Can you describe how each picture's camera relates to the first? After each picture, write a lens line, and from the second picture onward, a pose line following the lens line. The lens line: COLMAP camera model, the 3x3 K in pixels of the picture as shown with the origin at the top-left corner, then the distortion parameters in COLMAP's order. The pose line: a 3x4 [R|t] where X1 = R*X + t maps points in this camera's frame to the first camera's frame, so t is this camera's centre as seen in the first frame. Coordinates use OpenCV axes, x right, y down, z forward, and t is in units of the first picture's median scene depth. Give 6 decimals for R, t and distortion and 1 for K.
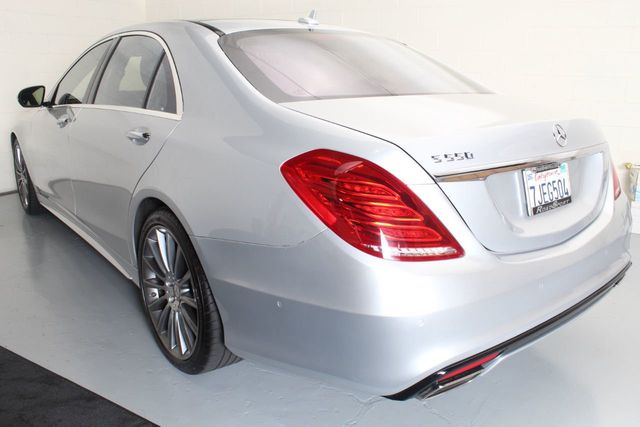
lens RADIAL K [[535.4, 0, 320.0], [0, 535.4, 213.5], [0, 0, 1]] dist [-0.150300, 0.144220]
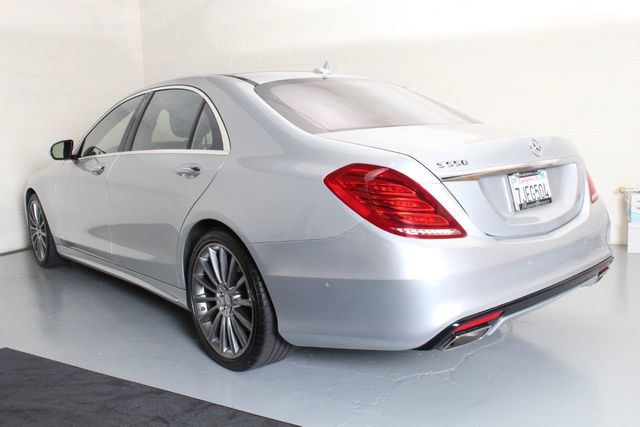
lens RADIAL K [[614.0, 0, 320.0], [0, 614.0, 213.5], [0, 0, 1]] dist [-0.118096, 0.003827]
pose [[0.998616, -0.049164, 0.018659, -0.095204], [0.051070, 0.991305, -0.121269, 0.150191], [-0.012534, 0.122054, 0.992444, -0.410968]]
